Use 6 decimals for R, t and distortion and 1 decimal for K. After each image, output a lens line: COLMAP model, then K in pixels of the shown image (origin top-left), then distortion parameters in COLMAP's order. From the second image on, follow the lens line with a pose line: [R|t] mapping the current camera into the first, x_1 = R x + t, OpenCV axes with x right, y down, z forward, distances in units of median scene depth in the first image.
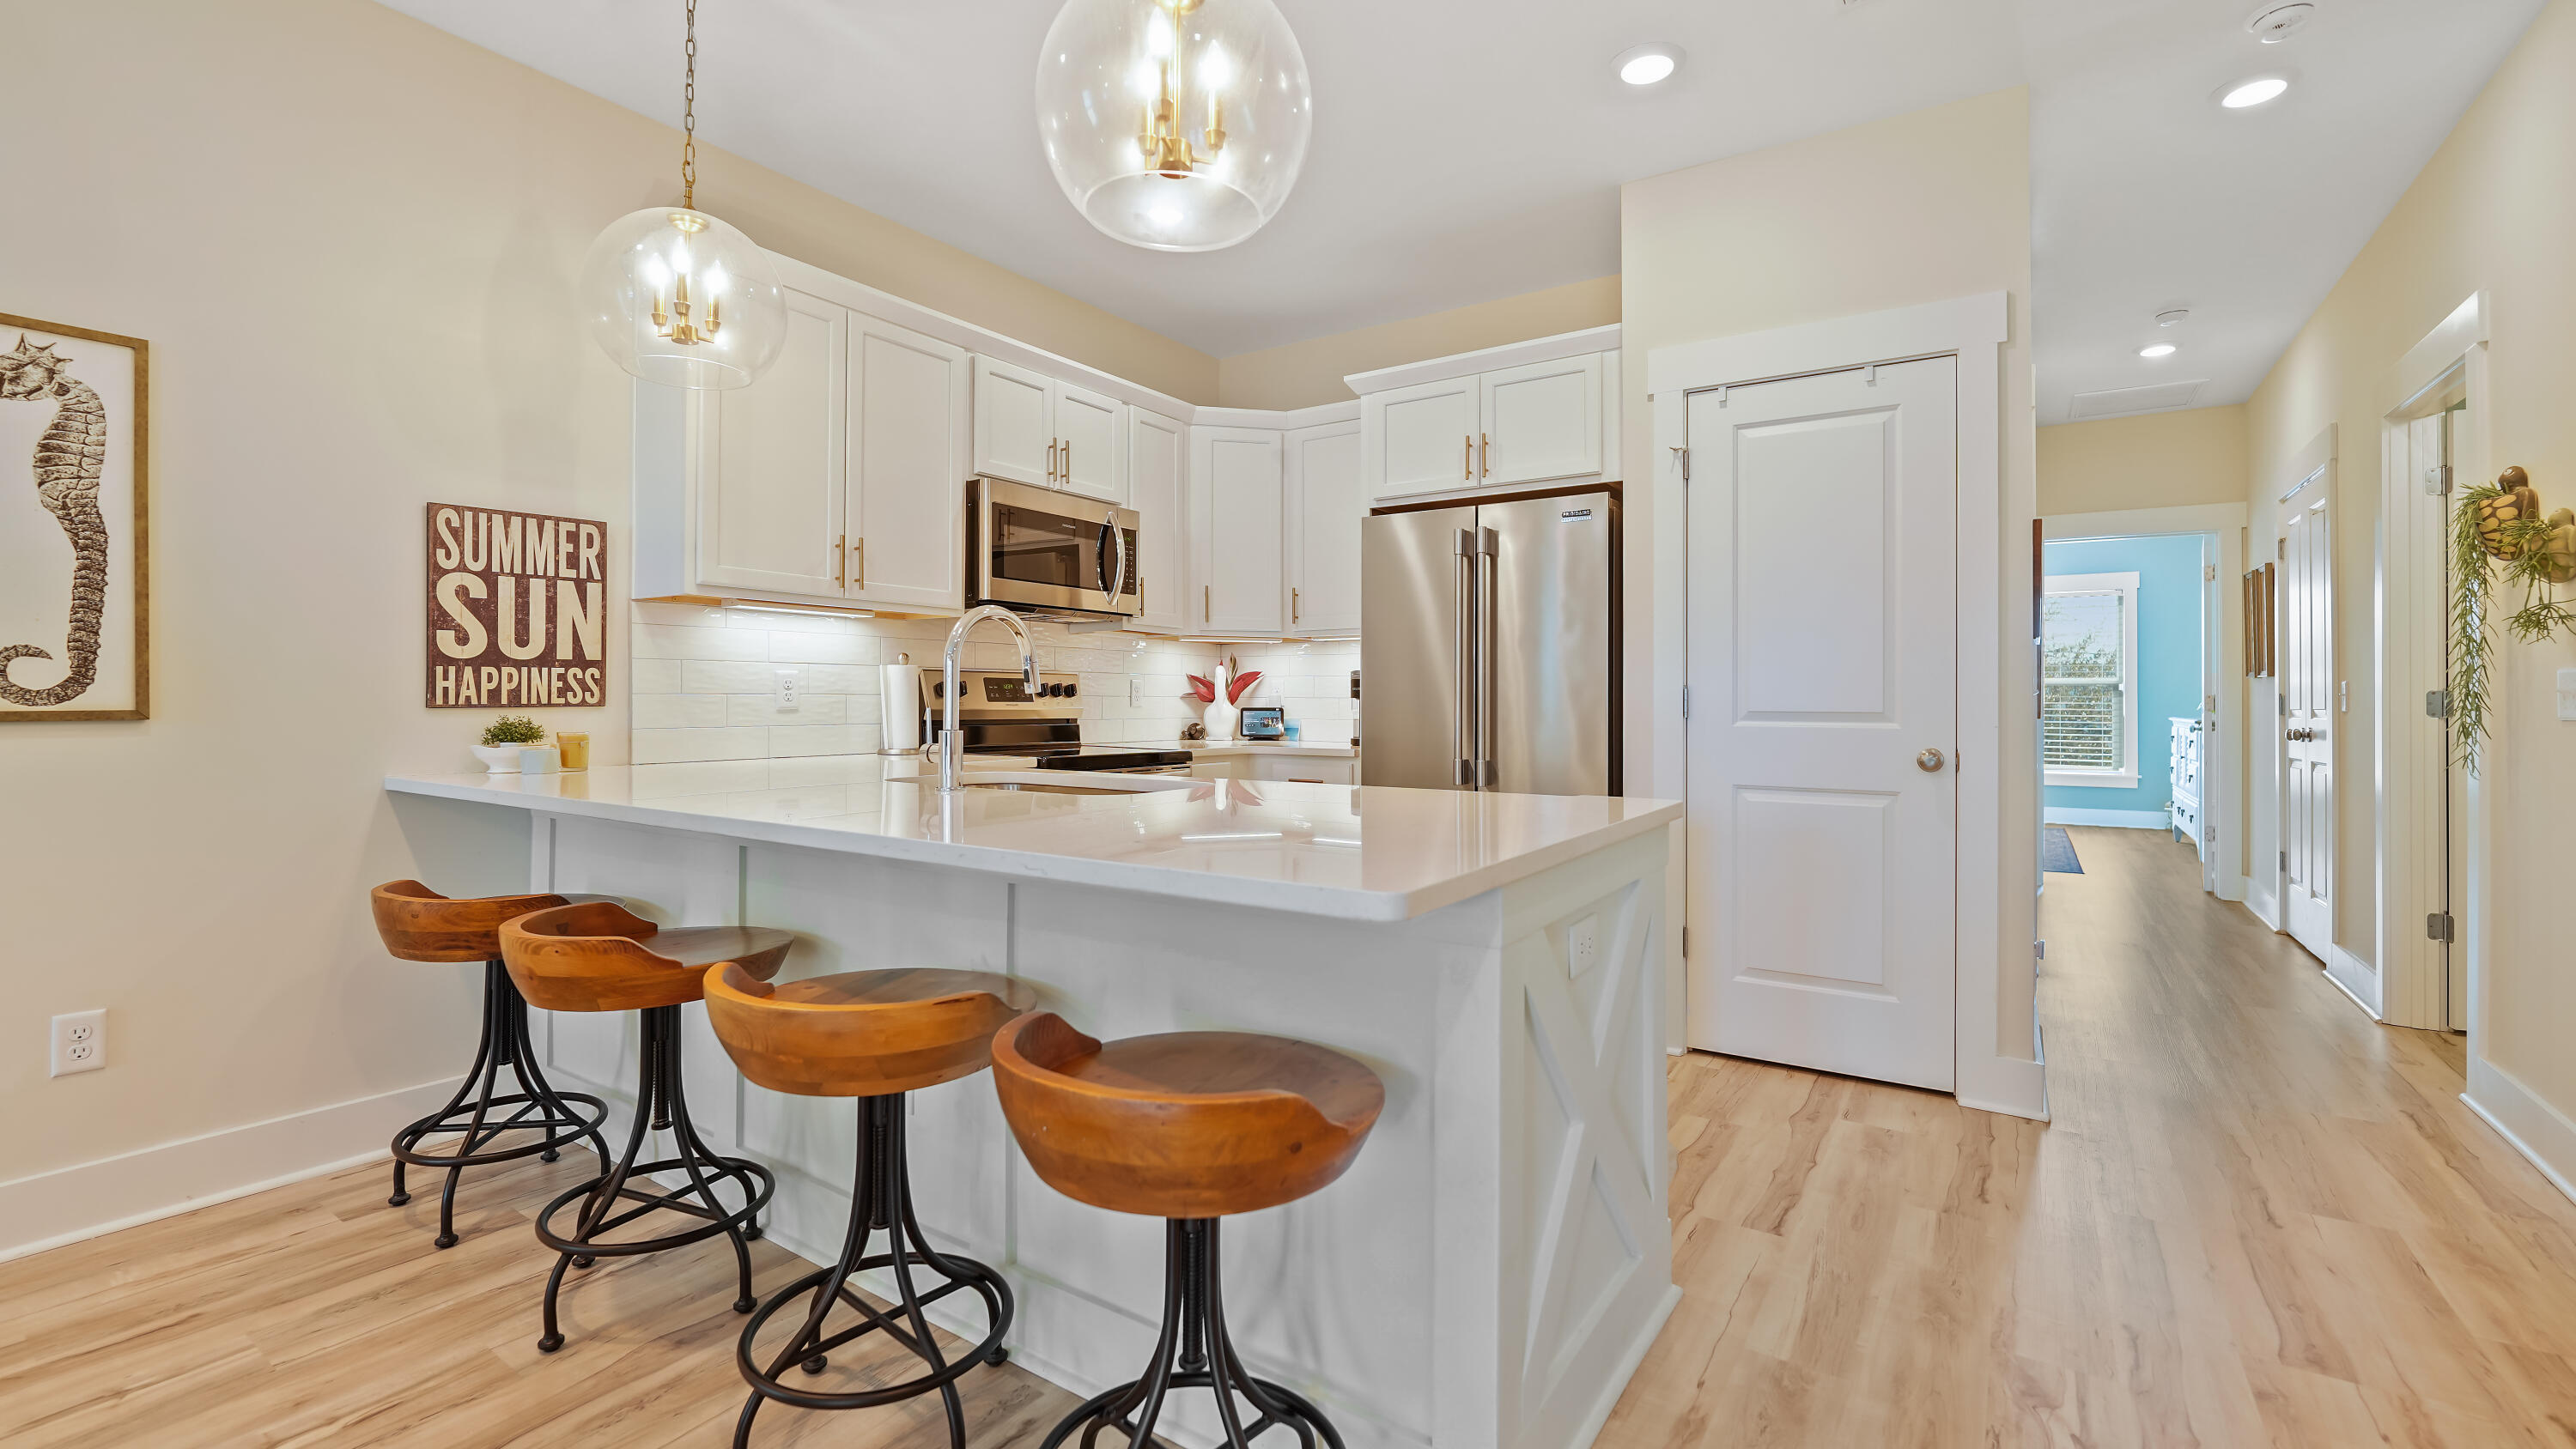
lens RADIAL K [[1082.1, 0, 1289.6], [0, 1082.1, 680.6], [0, 0, 1]] dist [-0.009156, -0.000374]
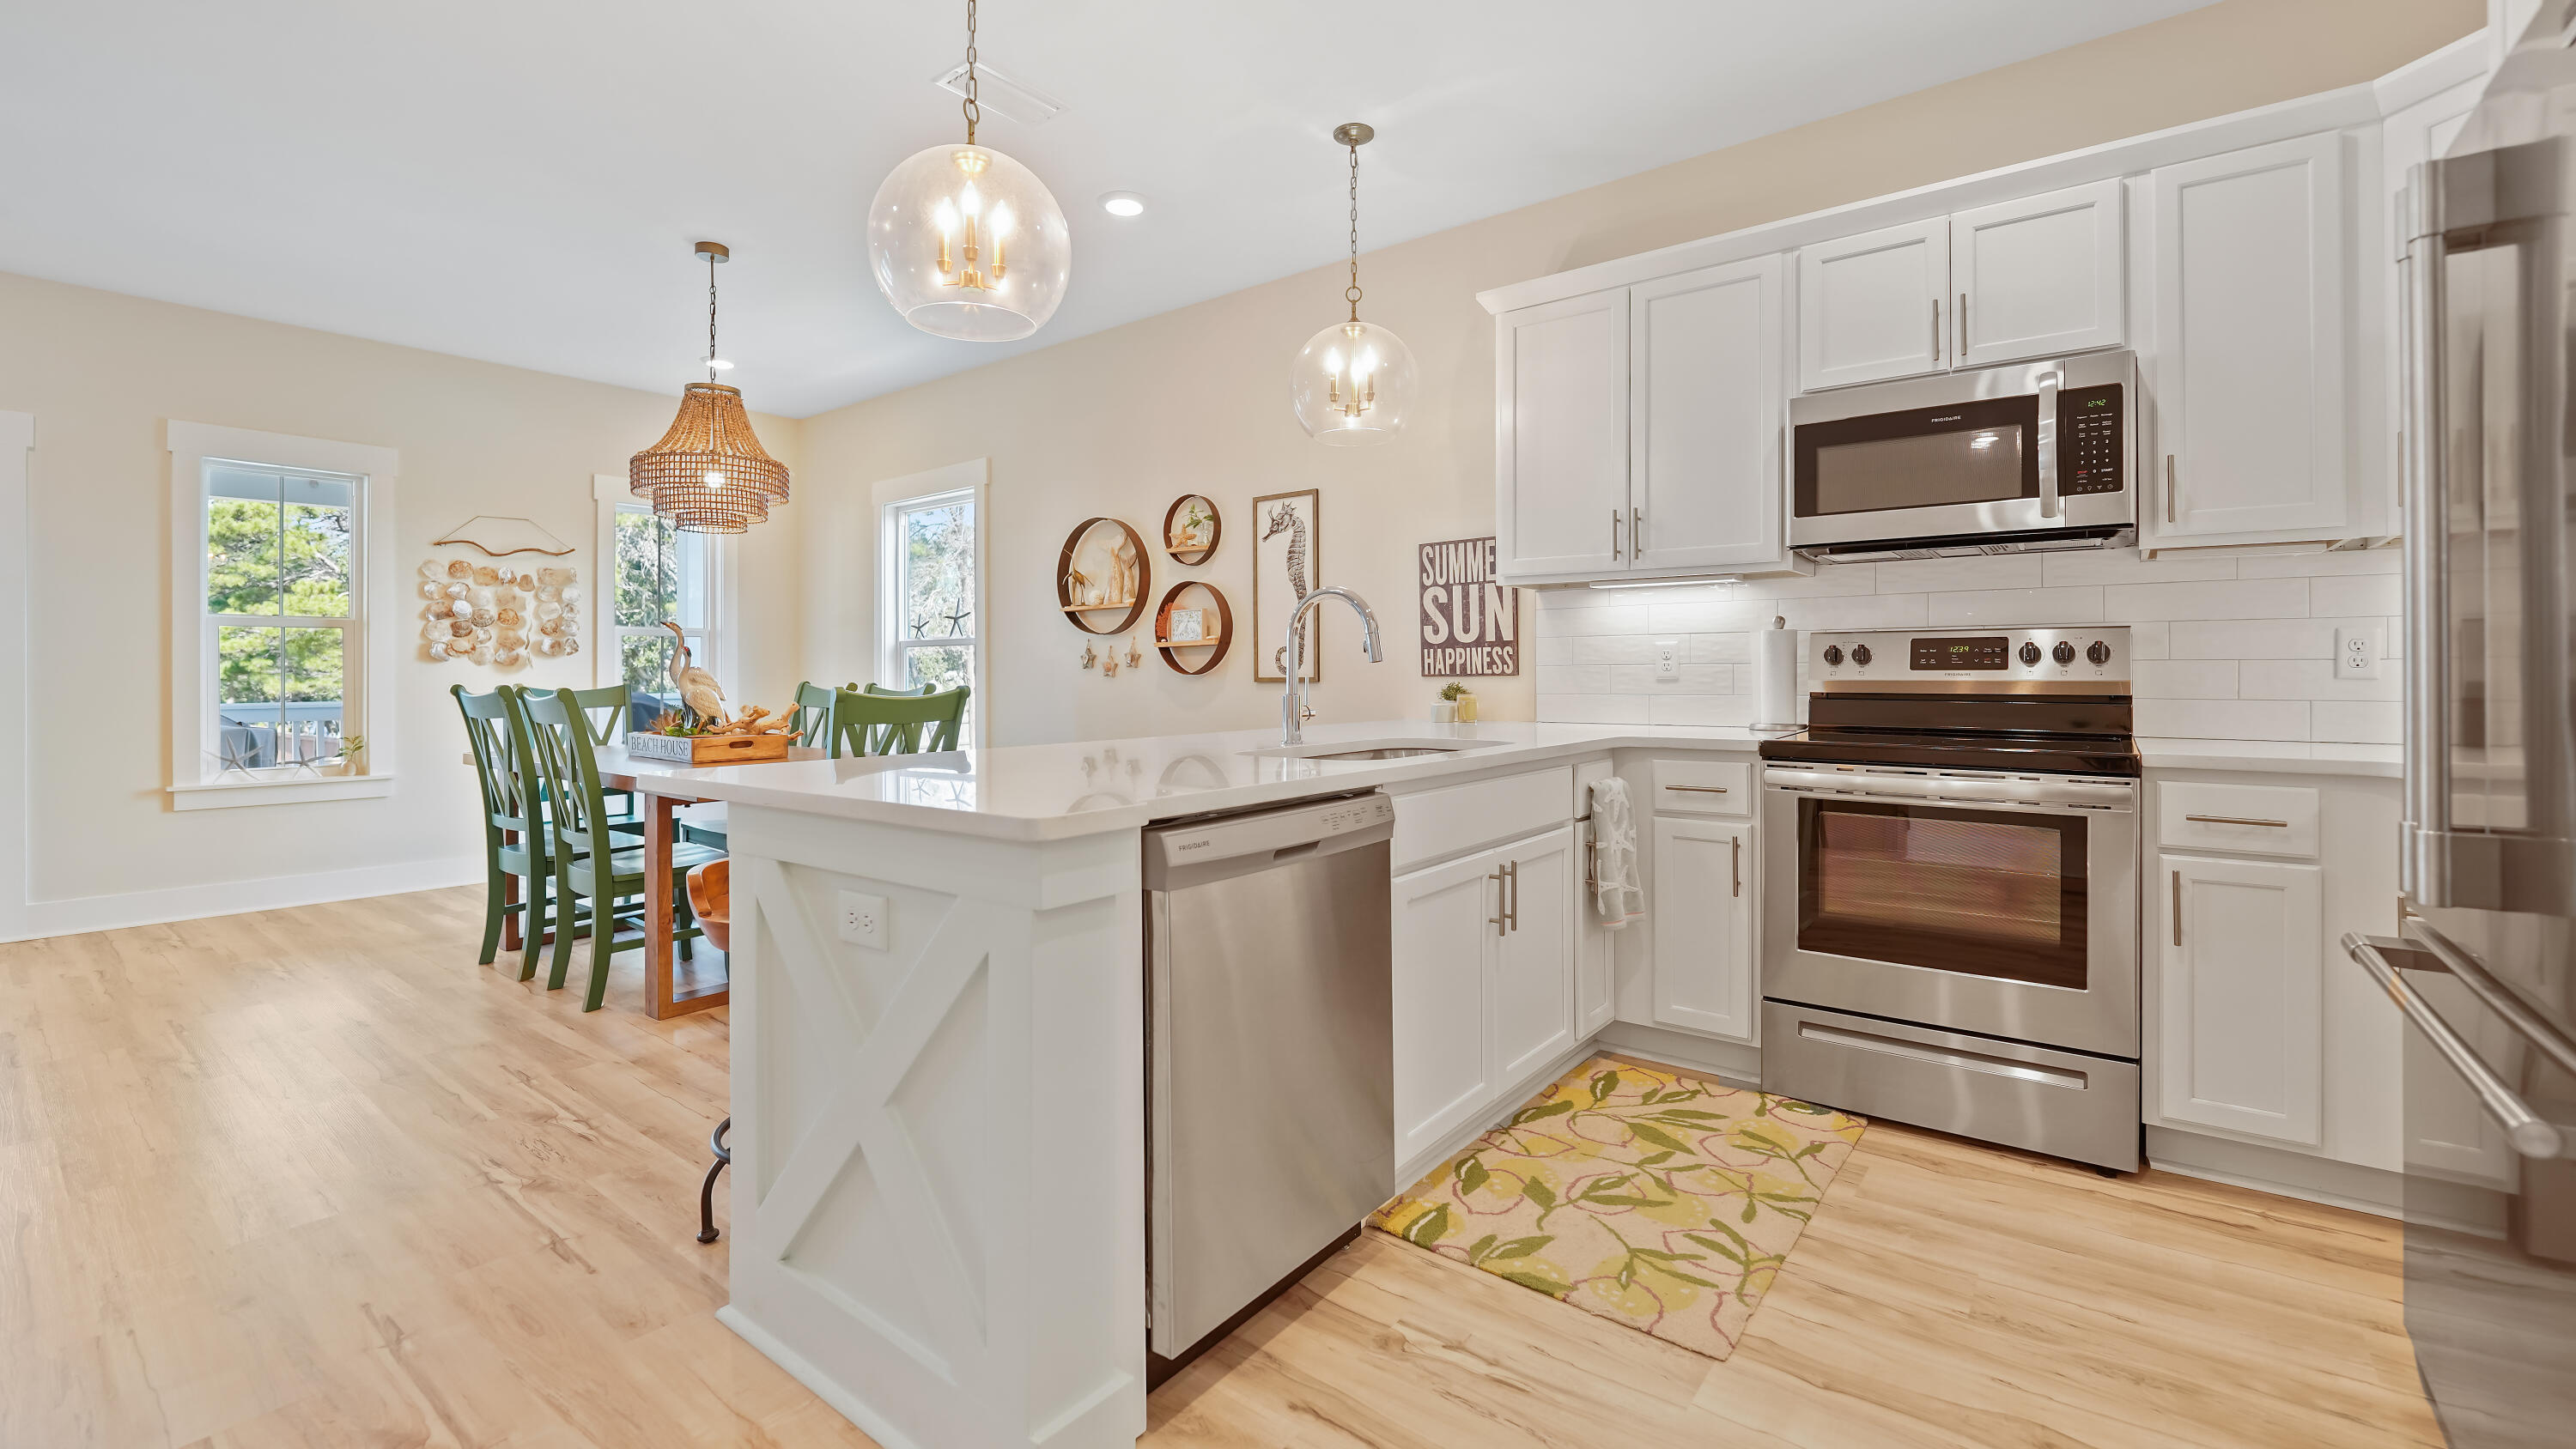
lens RADIAL K [[1082.1, 0, 1289.6], [0, 1082.1, 680.6], [0, 0, 1]] dist [-0.009156, -0.000374]
pose [[-0.065314, -0.003029, -0.997860, 0.729669], [0.015675, 0.999869, -0.004061, 0.032838], [0.997742, -0.015907, -0.065258, 0.859132]]
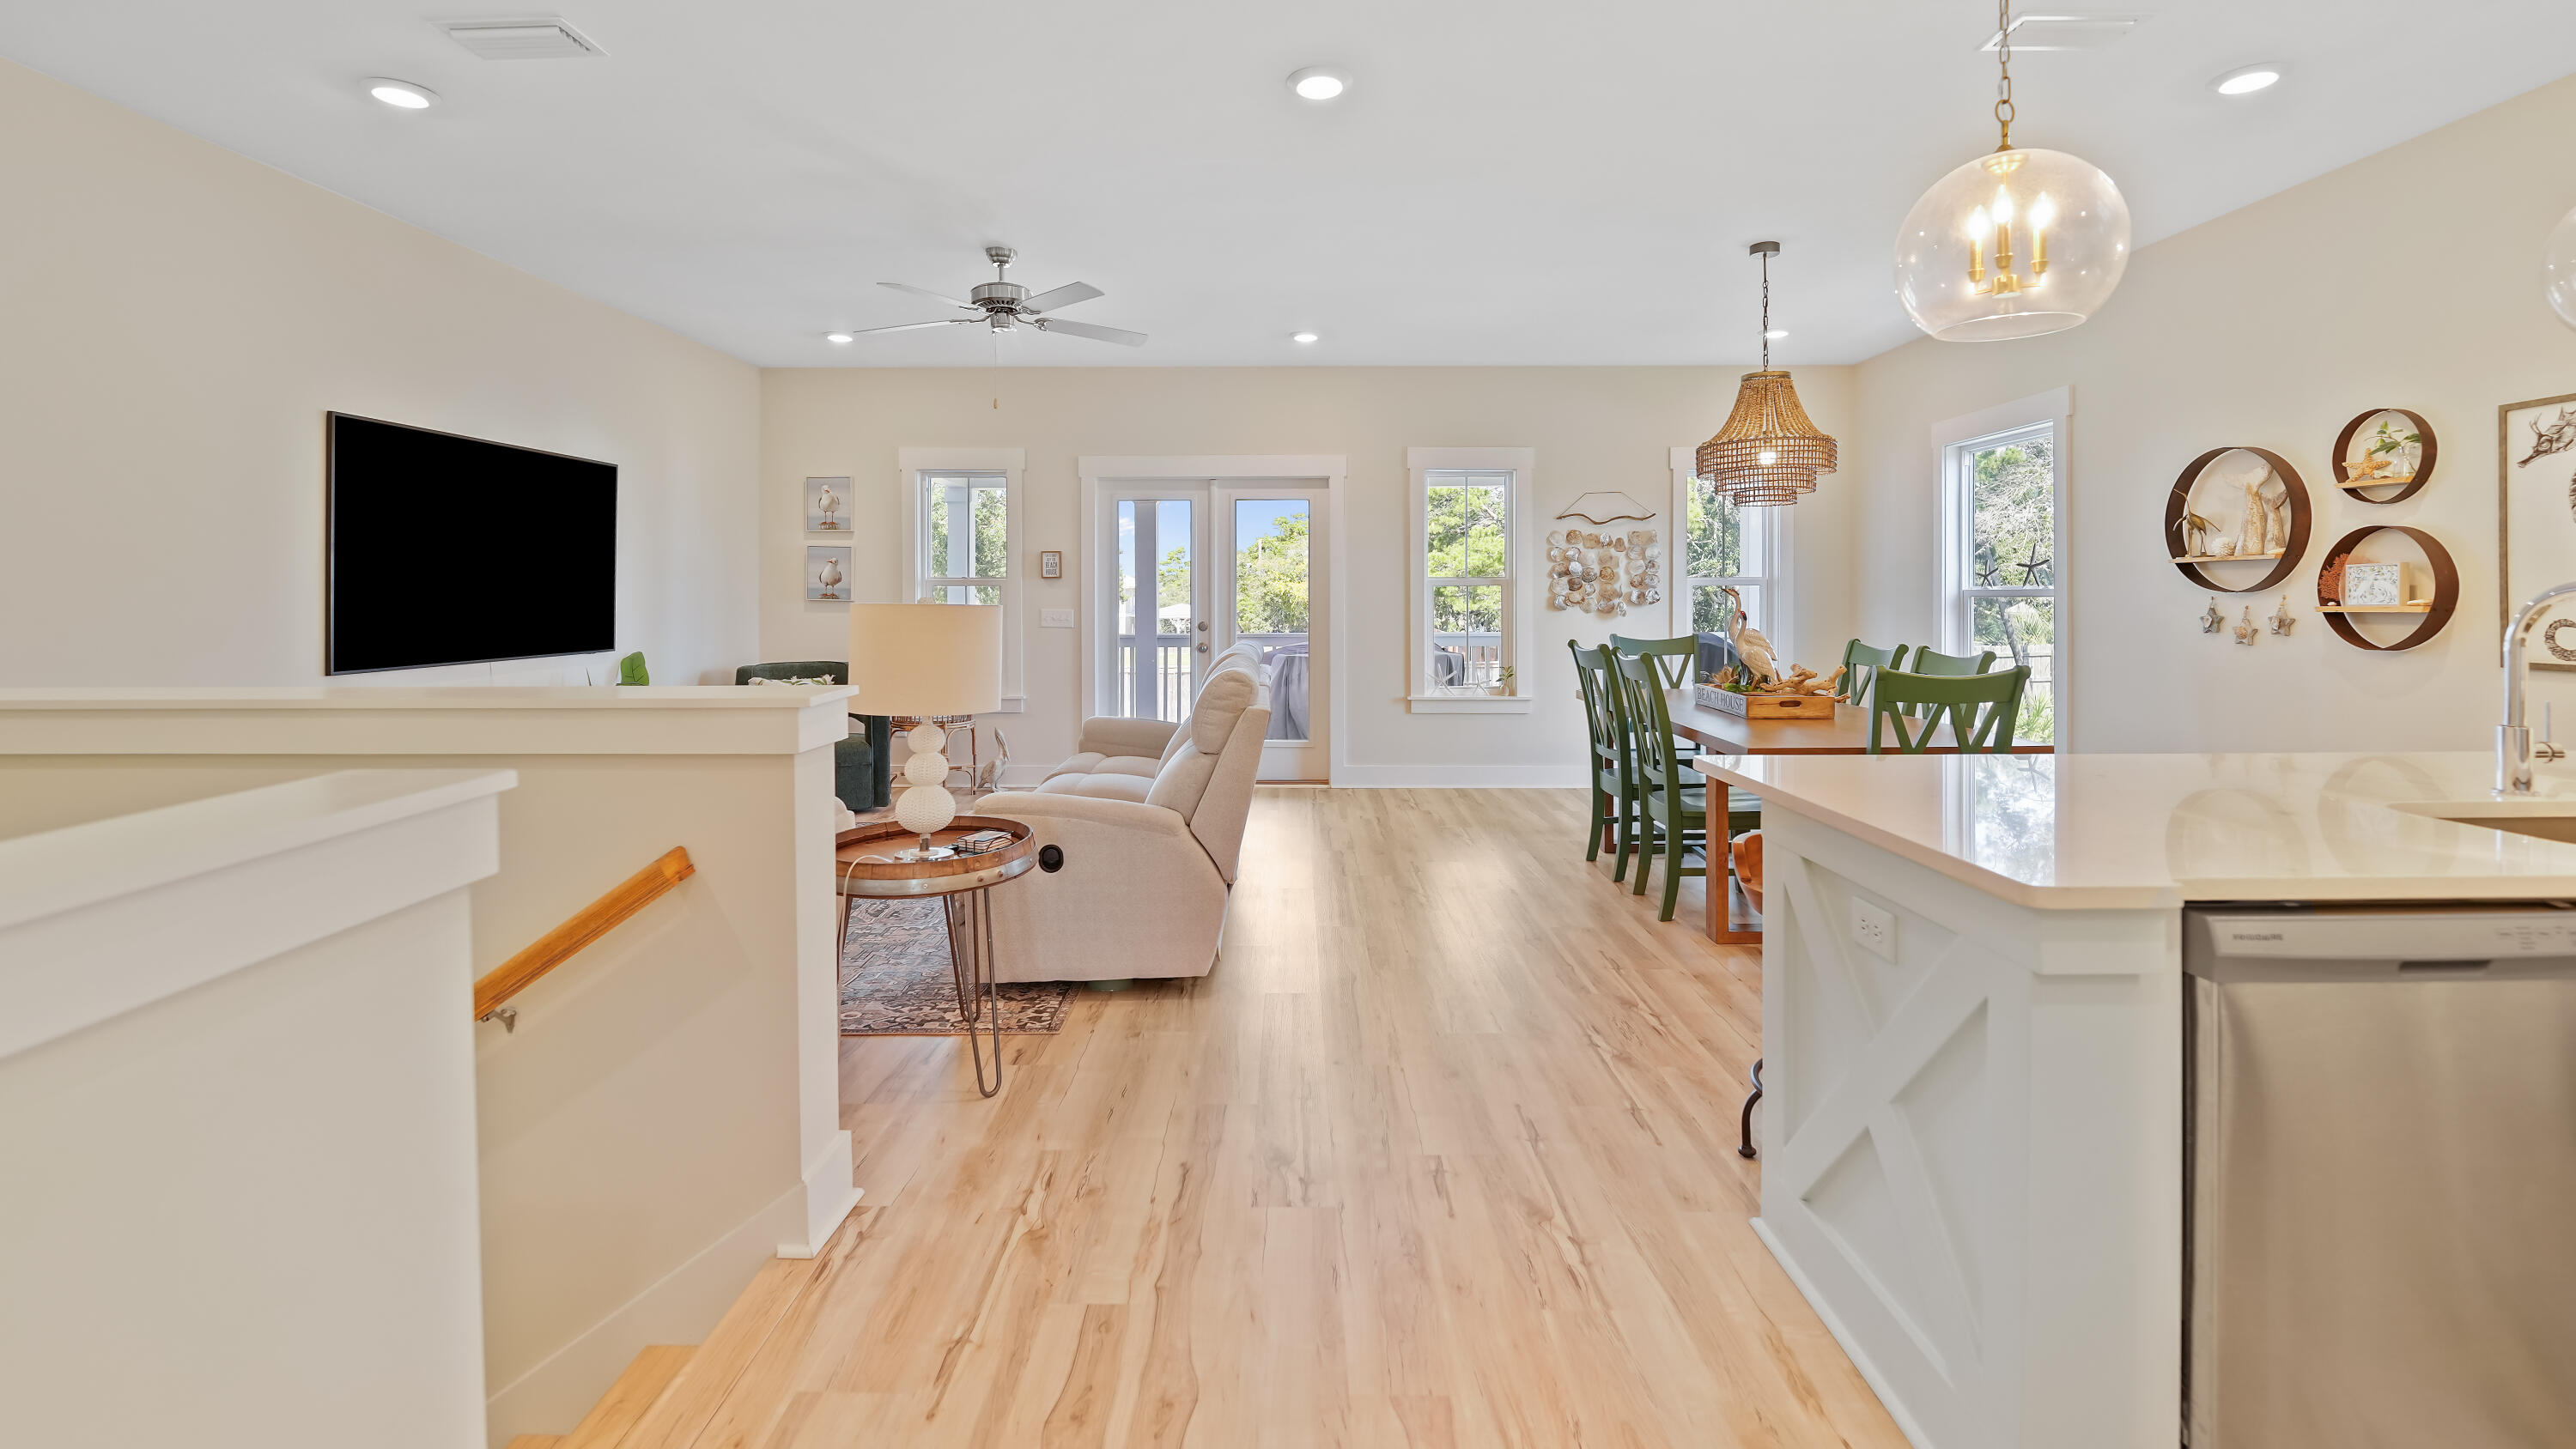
lens RADIAL K [[1063.5, 0, 1279.5], [0, 1063.5, 619.1], [0, 0, 1]] dist [-0.010159, -0.000369]
pose [[-0.837237, -0.000077, -0.546840, 0.803594], [0.006913, 0.999919, -0.010726, -0.020602], [0.546796, -0.012761, -0.837169, 0.923549]]
